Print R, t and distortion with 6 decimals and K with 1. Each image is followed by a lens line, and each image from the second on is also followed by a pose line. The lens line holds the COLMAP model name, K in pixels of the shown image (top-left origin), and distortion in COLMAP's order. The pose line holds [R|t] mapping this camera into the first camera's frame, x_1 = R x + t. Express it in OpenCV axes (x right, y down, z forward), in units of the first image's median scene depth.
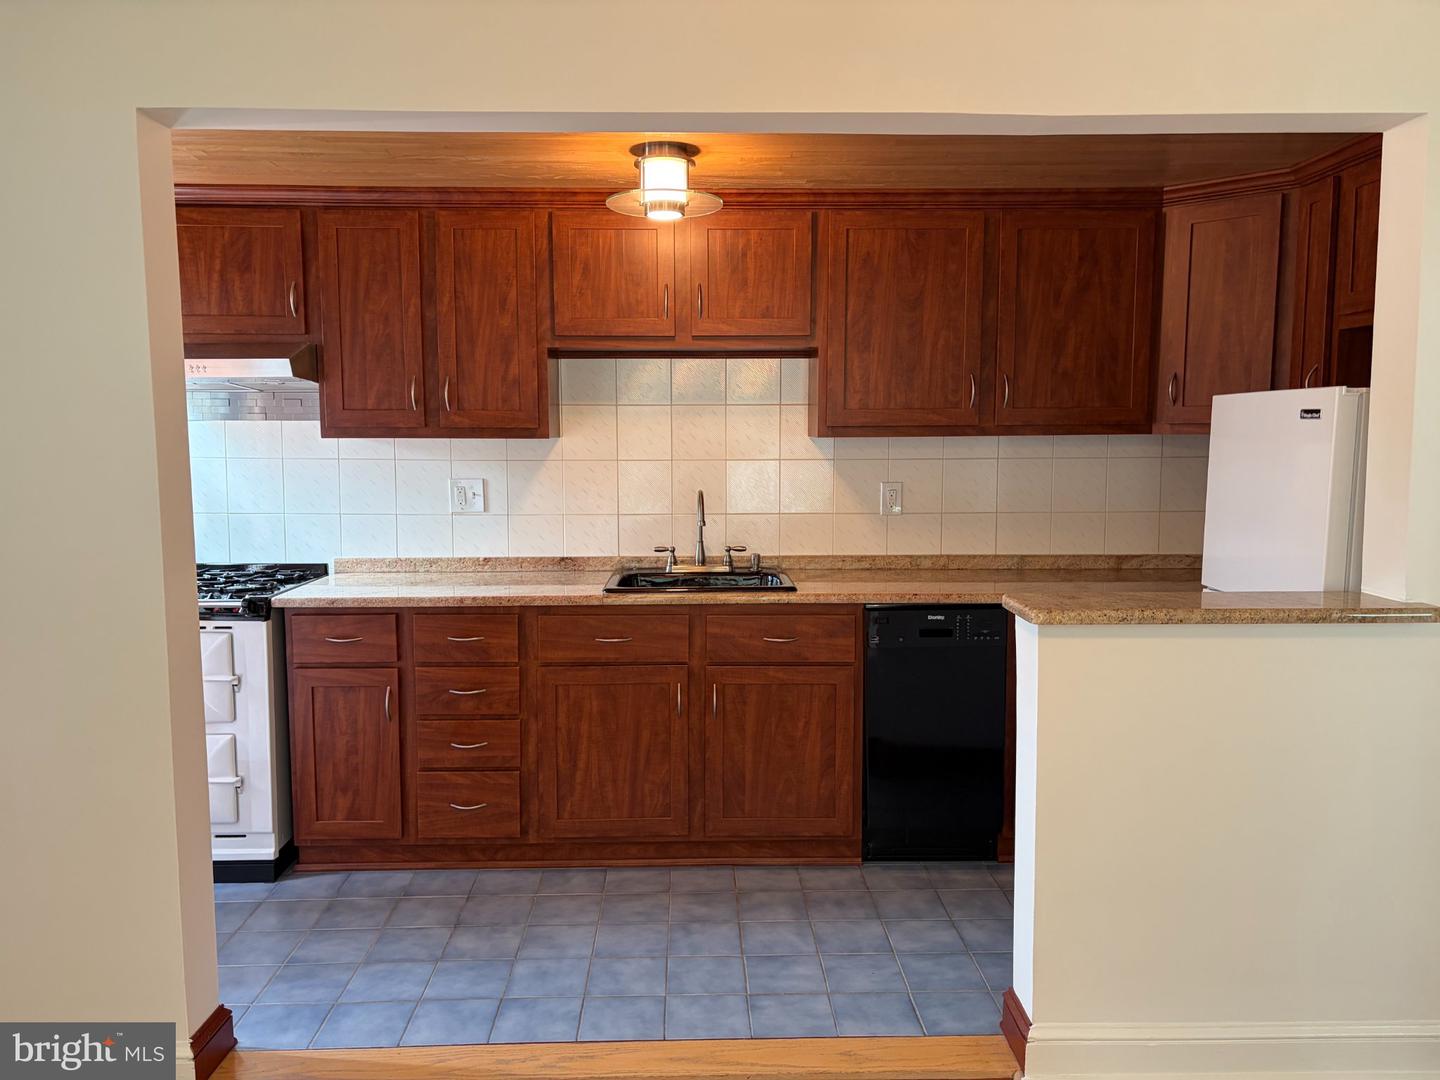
lens RADIAL K [[1094.3, 0, 720.0], [0, 1094.3, 540.0], [0, 0, 1]] dist [0.035721, -0.006406]
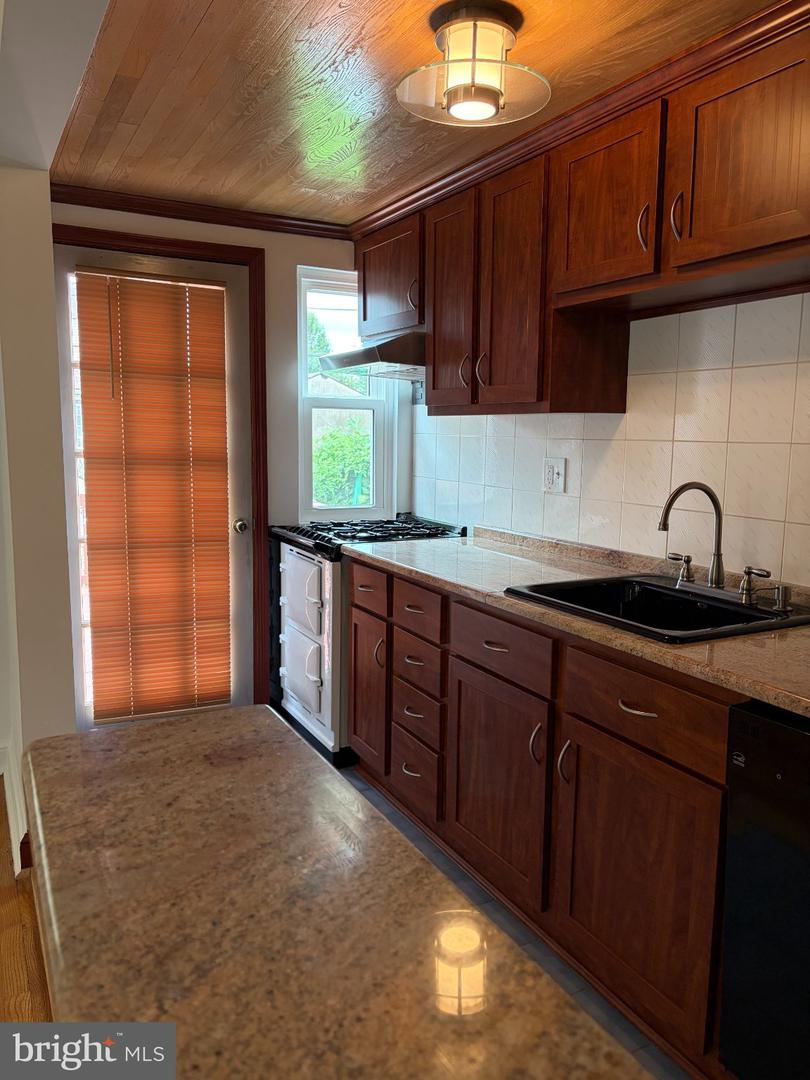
lens RADIAL K [[820.7, 0, 405.0], [0, 820.7, 540.0], [0, 0, 1]] dist [0.035721, -0.006406]
pose [[0.436926, 0.128404, -0.890285, 0.408839], [-0.093310, 0.990889, 0.097120, -0.045427], [0.894645, 0.040639, 0.444927, 0.606047]]
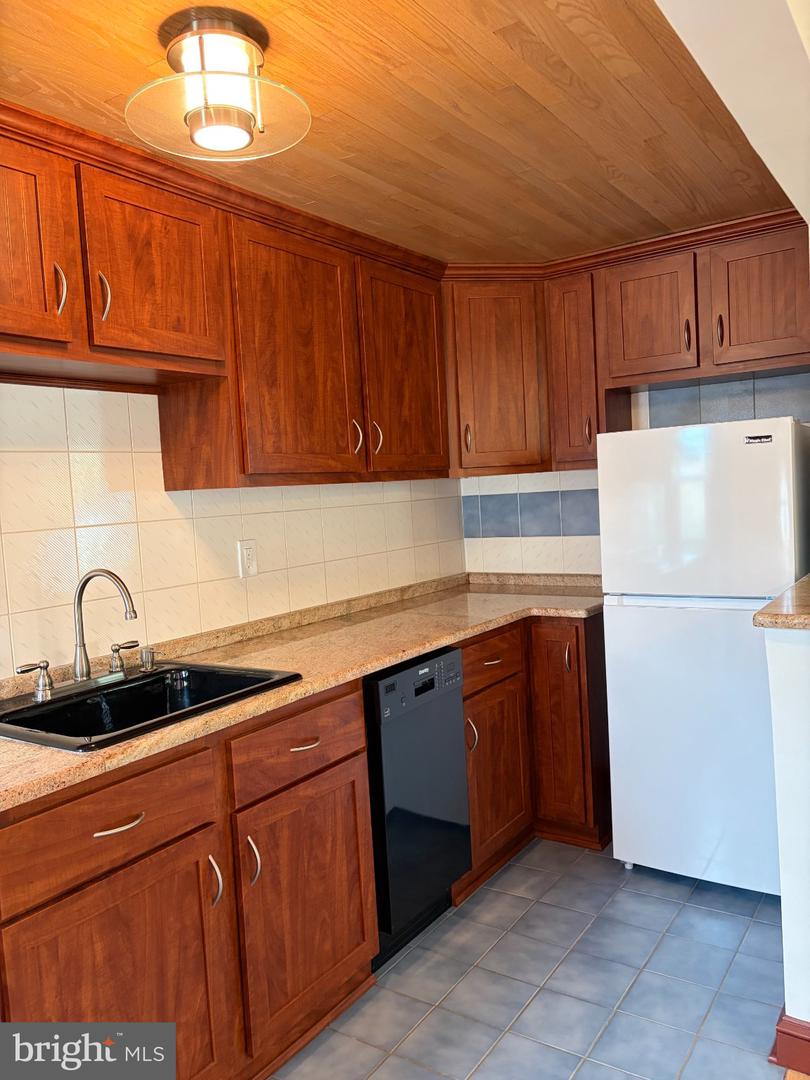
lens RADIAL K [[805.8, 0, 406.2], [0, 805.8, 535.7], [0, 0, 1]] dist [0.052507, -0.087194]
pose [[0.583798, -0.079565, 0.807991, -0.330294], [0.136614, 0.990624, -0.001159, -0.041552], [-0.800323, 0.111060, 0.589193, 0.559773]]
